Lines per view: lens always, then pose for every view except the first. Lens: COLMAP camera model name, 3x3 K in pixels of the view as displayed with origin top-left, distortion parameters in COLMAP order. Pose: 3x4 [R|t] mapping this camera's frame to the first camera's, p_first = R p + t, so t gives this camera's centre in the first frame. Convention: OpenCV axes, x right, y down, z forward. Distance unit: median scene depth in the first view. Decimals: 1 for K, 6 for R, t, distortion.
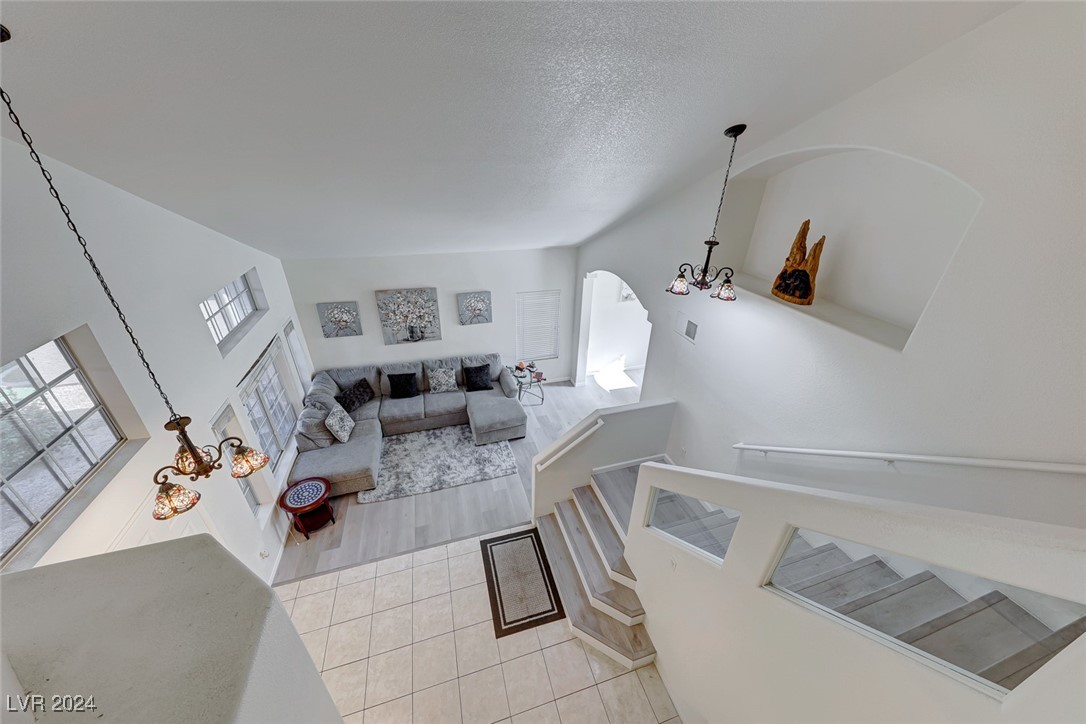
lens RADIAL K [[375.1, 0, 537.0], [0, 375.1, 358.2], [0, 0, 1]] dist [0.006156, -0.001886]
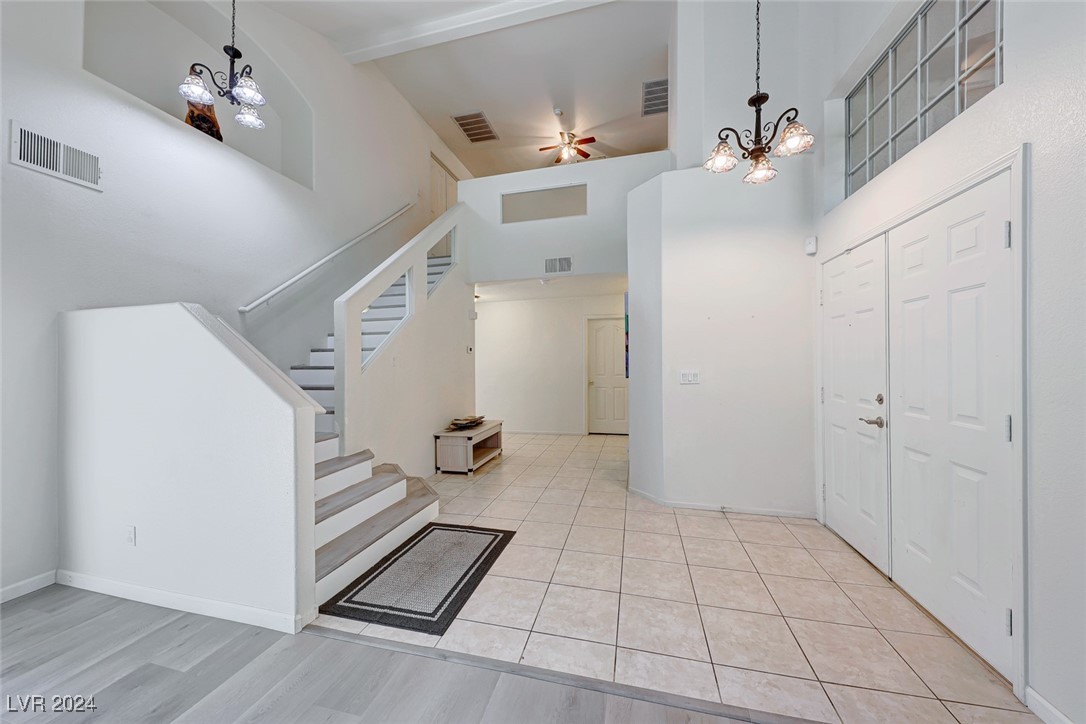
lens RADIAL K [[375.1, 0, 535.3], [0, 375.1, 361.3], [0, 0, 1]] dist [0.006156, -0.001886]
pose [[-0.854681, -0.005527, 0.519123, -0.482760], [0.241674, 0.880753, 0.407268, 0.121730], [-0.459471, 0.473543, -0.751428, 1.250144]]
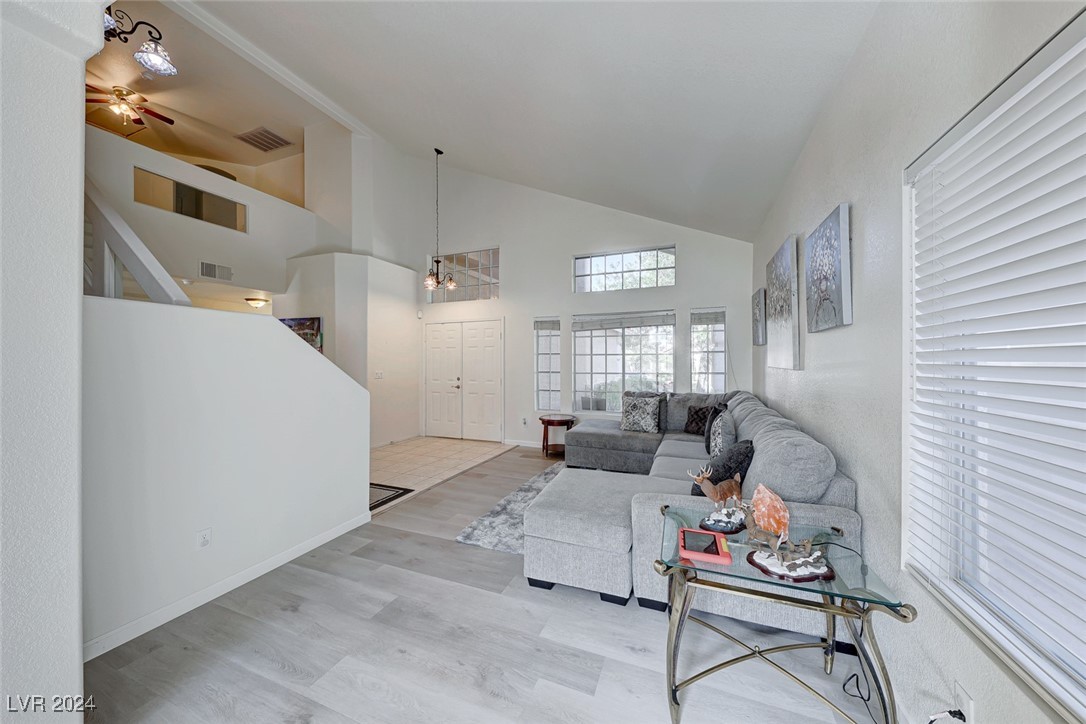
lens RADIAL K [[375.1, 0, 542.6], [0, 375.1, 363.2], [0, 0, 1]] dist [0.006156, -0.001886]
pose [[-0.620888, -0.014677, -0.783762, 0.372845], [-0.372046, 0.885560, 0.278148, -0.112579], [0.689985, 0.464294, -0.555294, 1.717823]]
